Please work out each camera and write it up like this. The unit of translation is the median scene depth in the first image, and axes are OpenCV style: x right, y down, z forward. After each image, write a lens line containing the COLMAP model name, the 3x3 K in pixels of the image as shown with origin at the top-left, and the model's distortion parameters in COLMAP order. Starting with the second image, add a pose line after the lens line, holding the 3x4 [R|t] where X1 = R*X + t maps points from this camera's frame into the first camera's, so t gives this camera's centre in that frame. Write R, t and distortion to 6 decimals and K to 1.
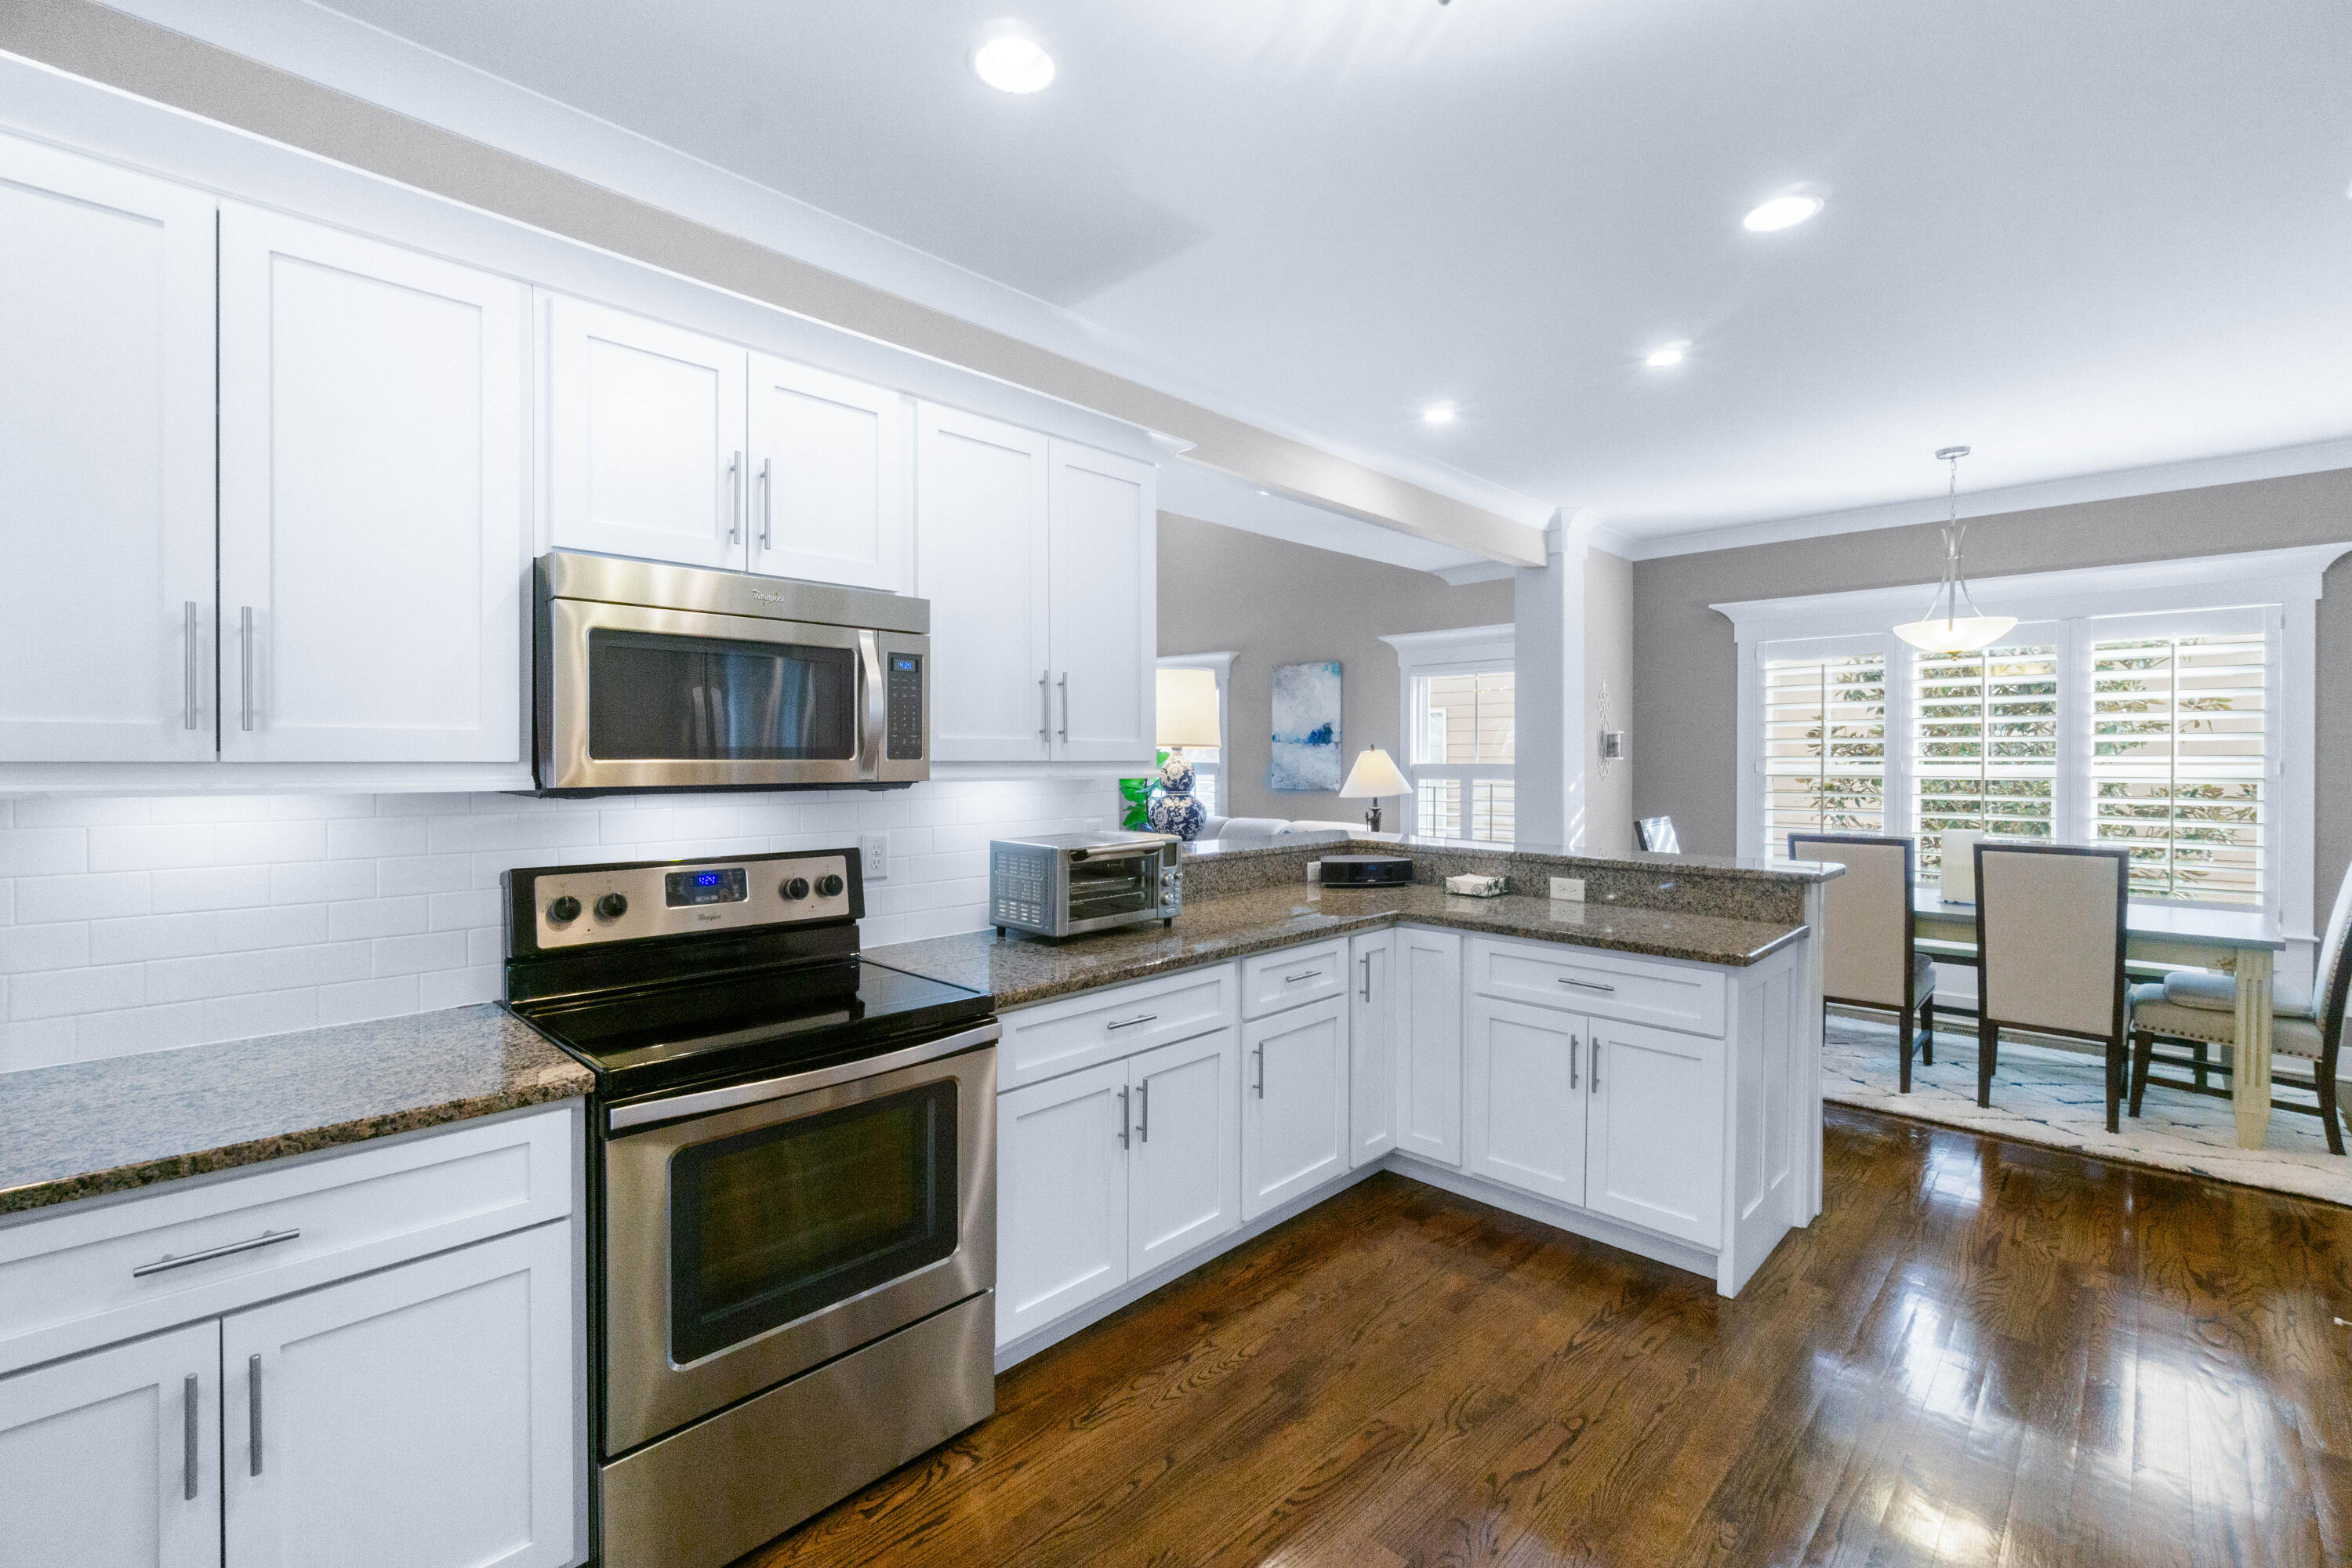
lens RADIAL K [[1011.8, 0, 1167.7], [0, 1011.8, 770.1], [0, 0, 1]] dist [-0.000221, 0.000000]
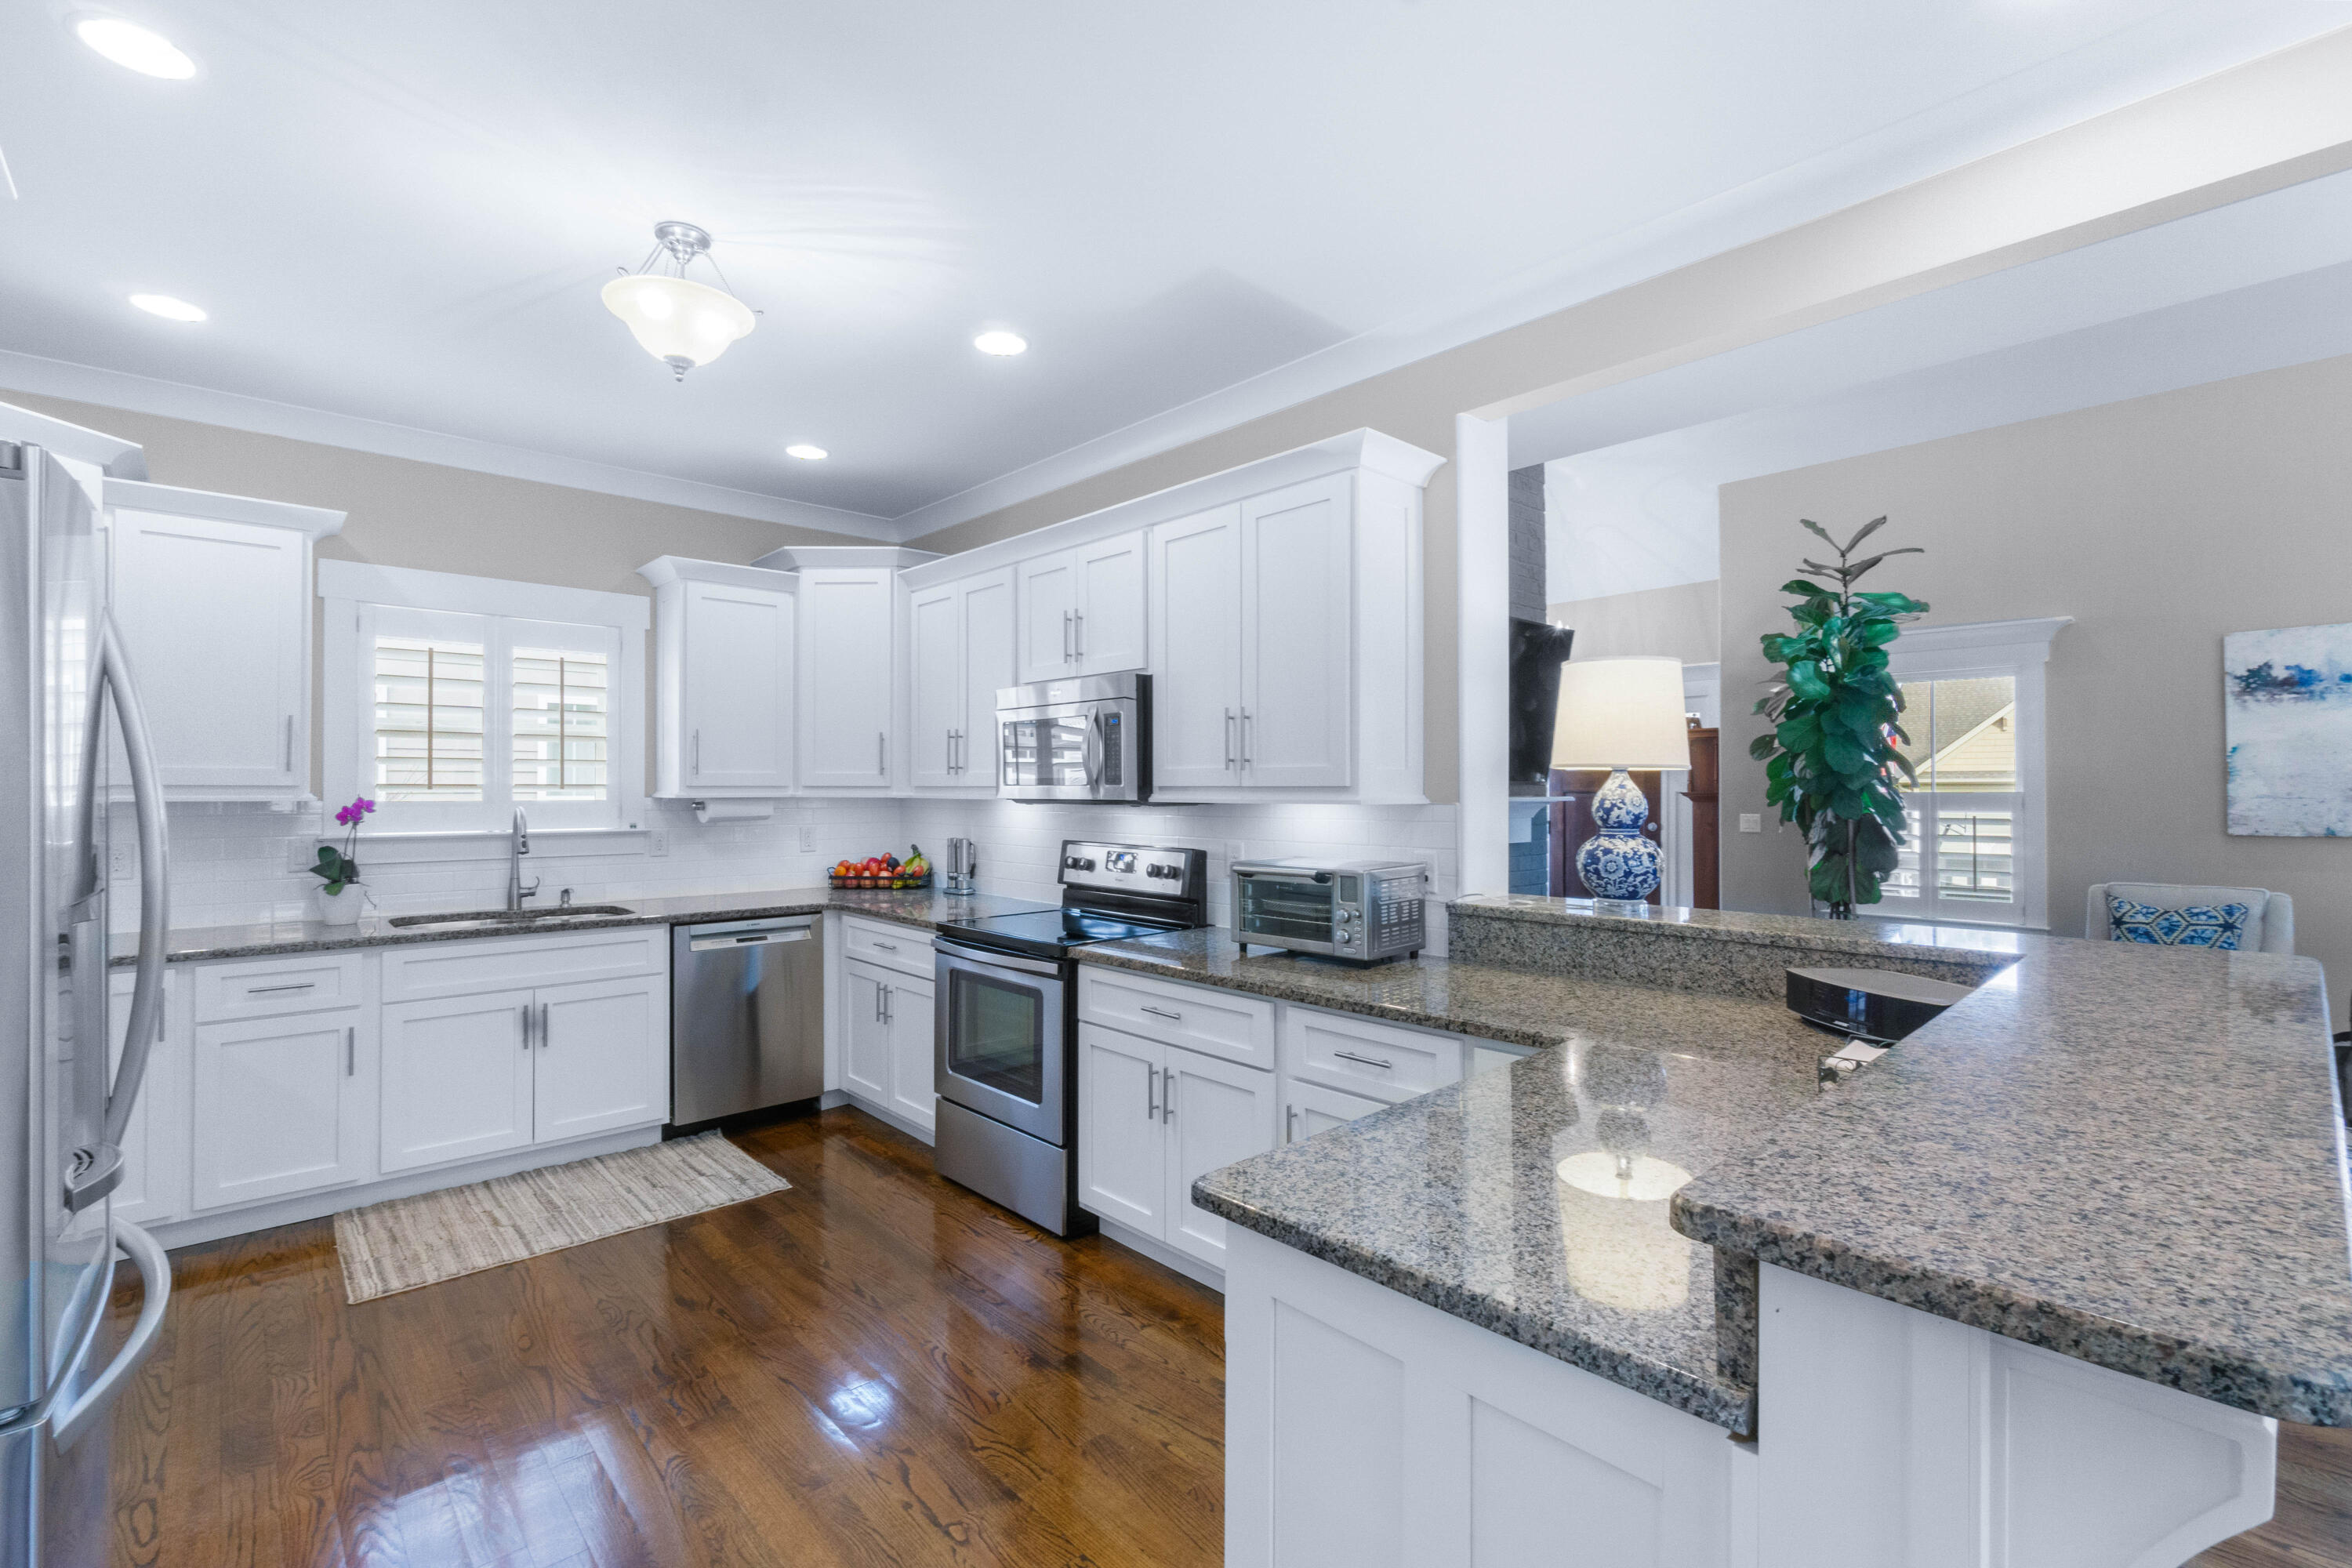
lens RADIAL K [[1025.3, 0, 1176.0], [0, 1025.3, 784.0], [0, 0, 1]] dist [-0.001703, 0.000079]
pose [[-0.047520, -0.005715, -0.998854, 0.348655], [-0.009493, 0.999941, -0.005270, -0.001700], [0.998825, 0.009231, -0.047571, 0.330925]]
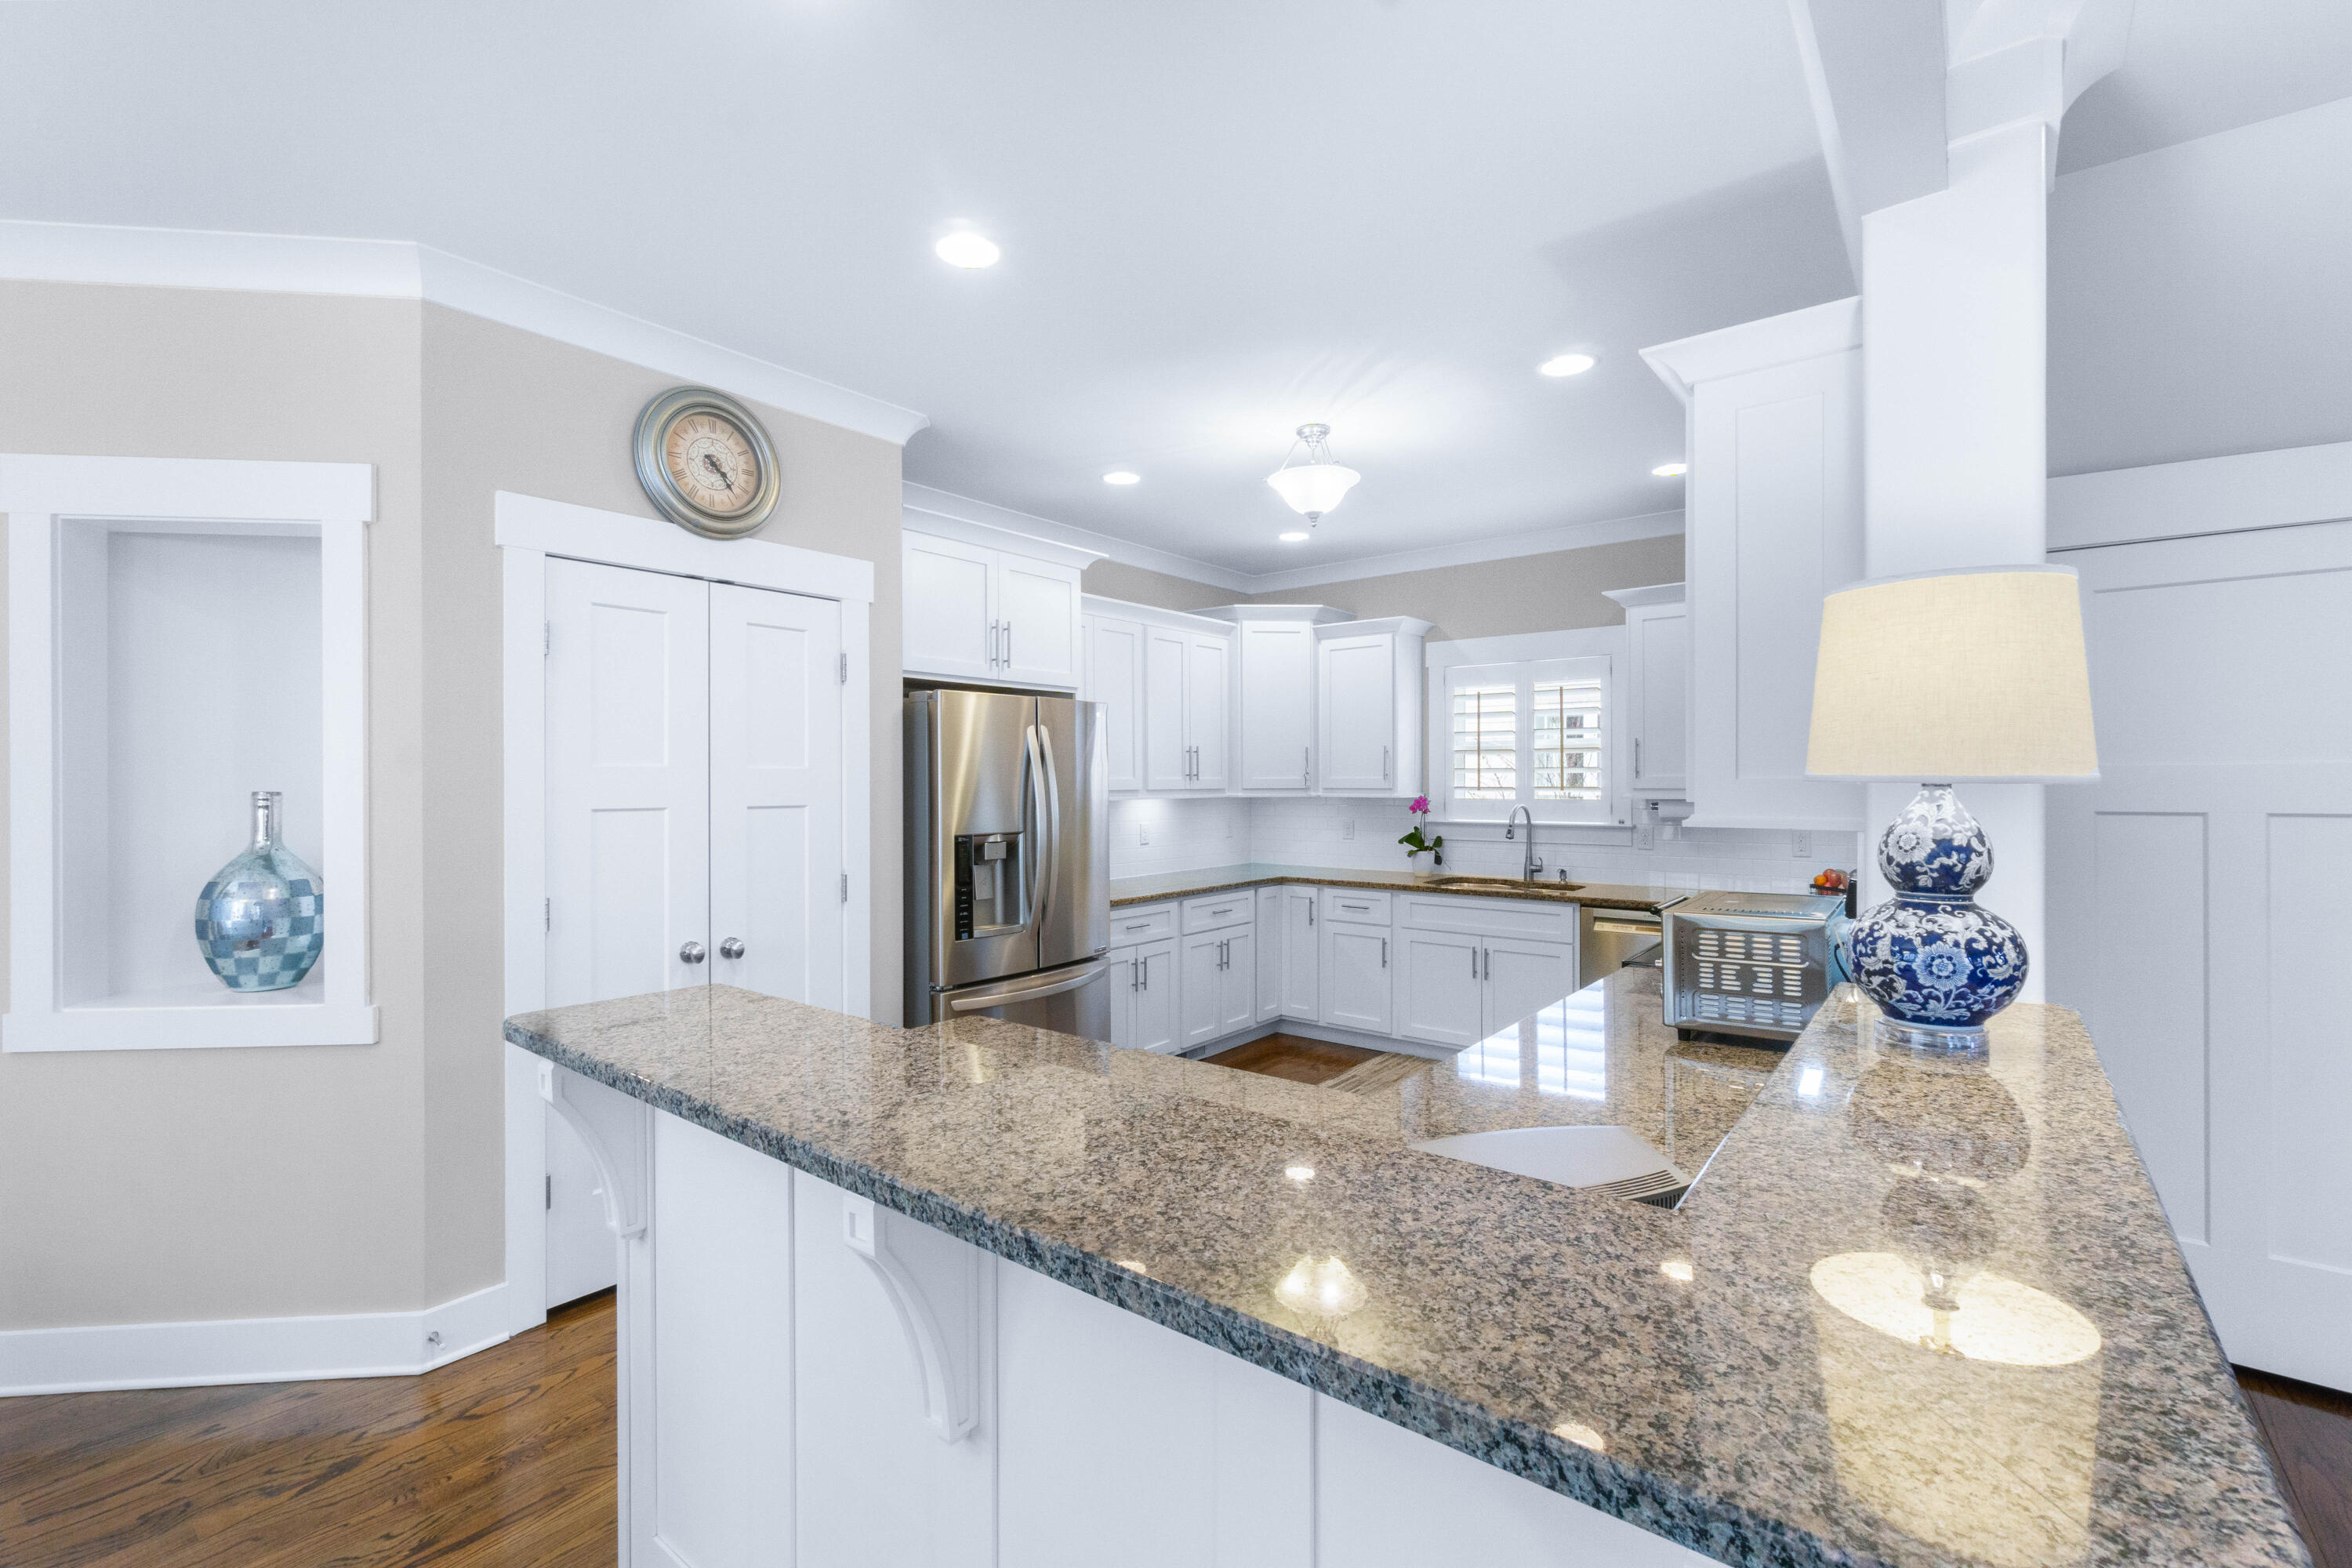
lens RADIAL K [[1025.5, 0, 1168.3], [0, 1025.5, 773.9], [0, 0, 1]] dist [-0.001008, -0.000129]
pose [[-0.995355, 0.002746, -0.096233, 0.160292], [0.002284, 0.999985, 0.004912, -0.013610], [0.096245, 0.004670, -0.995347, 0.629659]]
